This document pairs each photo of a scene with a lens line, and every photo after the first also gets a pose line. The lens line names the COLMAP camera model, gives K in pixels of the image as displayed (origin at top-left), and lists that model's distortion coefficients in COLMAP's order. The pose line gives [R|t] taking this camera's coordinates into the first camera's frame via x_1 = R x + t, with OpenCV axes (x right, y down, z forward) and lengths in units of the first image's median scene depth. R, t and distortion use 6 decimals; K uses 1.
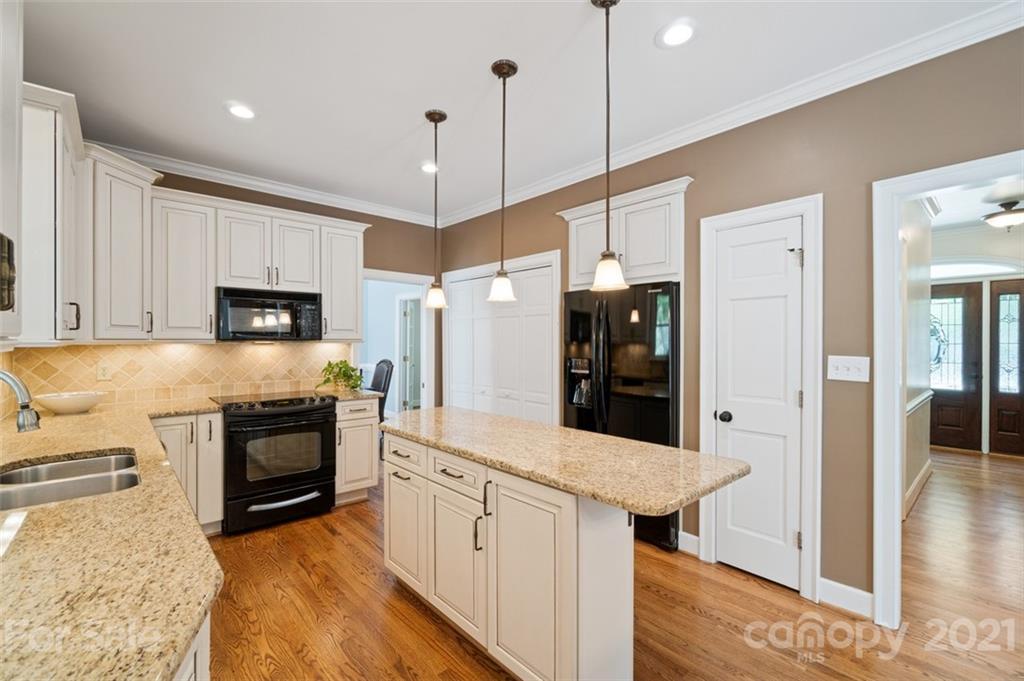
lens RADIAL K [[444.8, 0, 504.9], [0, 444.8, 323.1], [0, 0, 1]] dist [-0.002288, -0.000301]
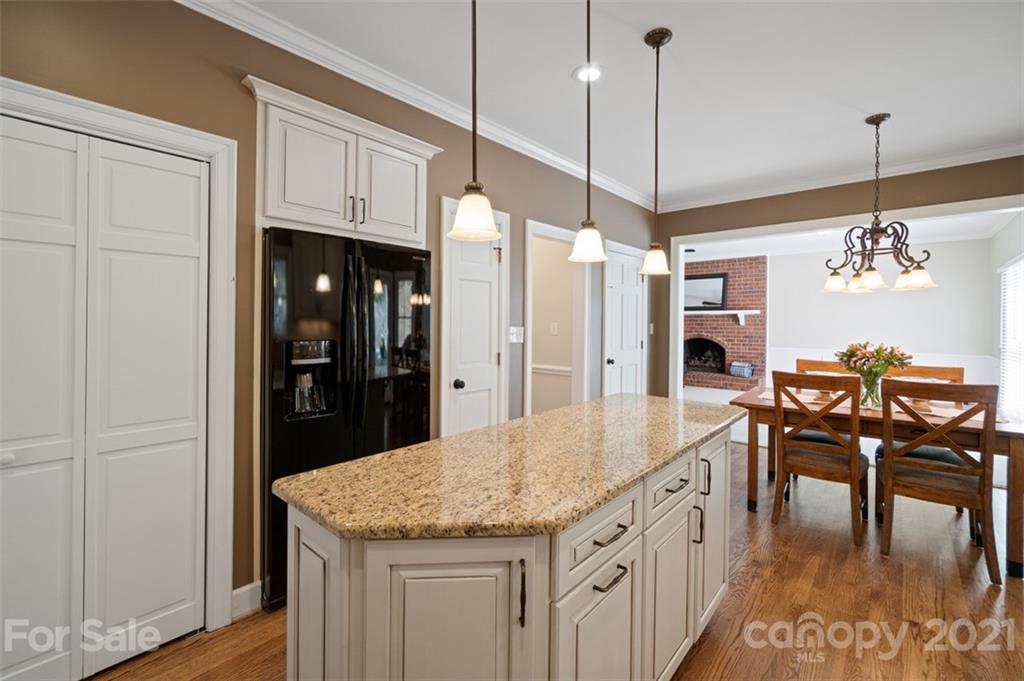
lens RADIAL K [[444.8, 0, 504.9], [0, 444.8, 323.1], [0, 0, 1]] dist [-0.002288, -0.000301]
pose [[-0.113598, -0.014971, 0.993414, -0.504353], [-0.057926, 0.998285, 0.008420, 0.033618], [-0.991837, -0.056588, -0.114270, 0.820841]]
